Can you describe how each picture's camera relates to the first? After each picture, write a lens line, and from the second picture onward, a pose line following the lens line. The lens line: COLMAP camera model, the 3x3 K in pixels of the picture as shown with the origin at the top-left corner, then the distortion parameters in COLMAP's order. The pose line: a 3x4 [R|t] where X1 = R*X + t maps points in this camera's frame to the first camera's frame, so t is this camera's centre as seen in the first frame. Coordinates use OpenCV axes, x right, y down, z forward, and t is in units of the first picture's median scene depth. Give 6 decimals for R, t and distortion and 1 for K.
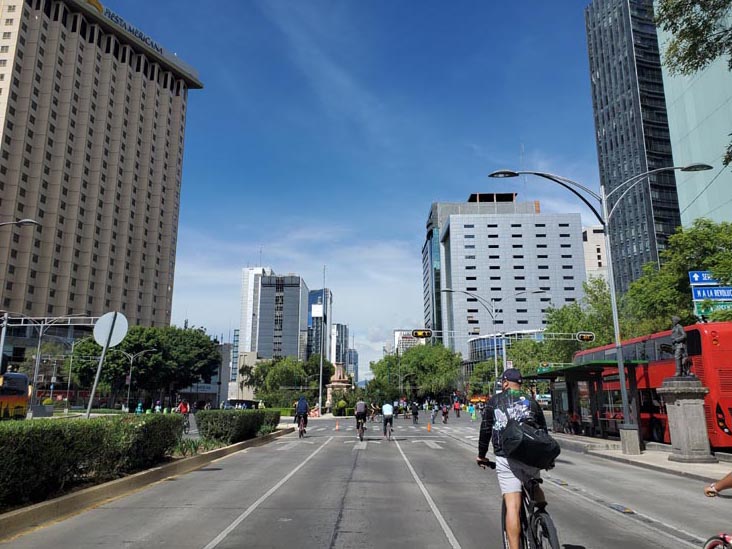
lens RADIAL K [[553.7, 0, 355.4], [0, 553.7, 272.8], [0, 0, 1]] dist [0.065719, -0.097019]
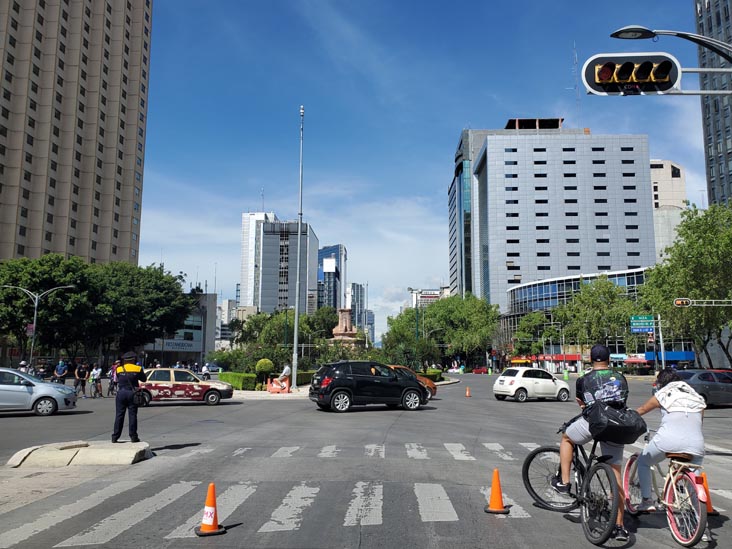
lens RADIAL K [[571.6, 0, 373.8], [0, 571.6, 296.3], [0, 0, 1]] dist [0.003762, -0.005998]
pose [[0.999989, 0.002376, 0.003935, 0.002368], [-0.002802, 0.993694, 0.112094, 0.035371], [-0.003644, -0.112104, 0.993690, 0.153297]]
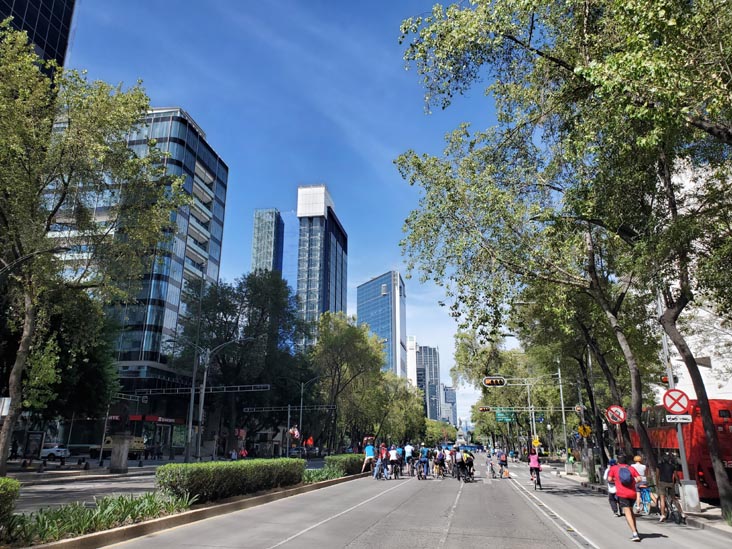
lens RADIAL K [[553.7, 0, 355.4], [0, 553.7, 272.8], [0, 0, 1]] dist [0.065719, -0.097019]
pose [[0.985100, -0.054318, -0.163177, 0.057878], [0.041875, 0.996014, -0.078754, 0.398751], [0.166804, 0.070747, 0.983449, 1.672006]]
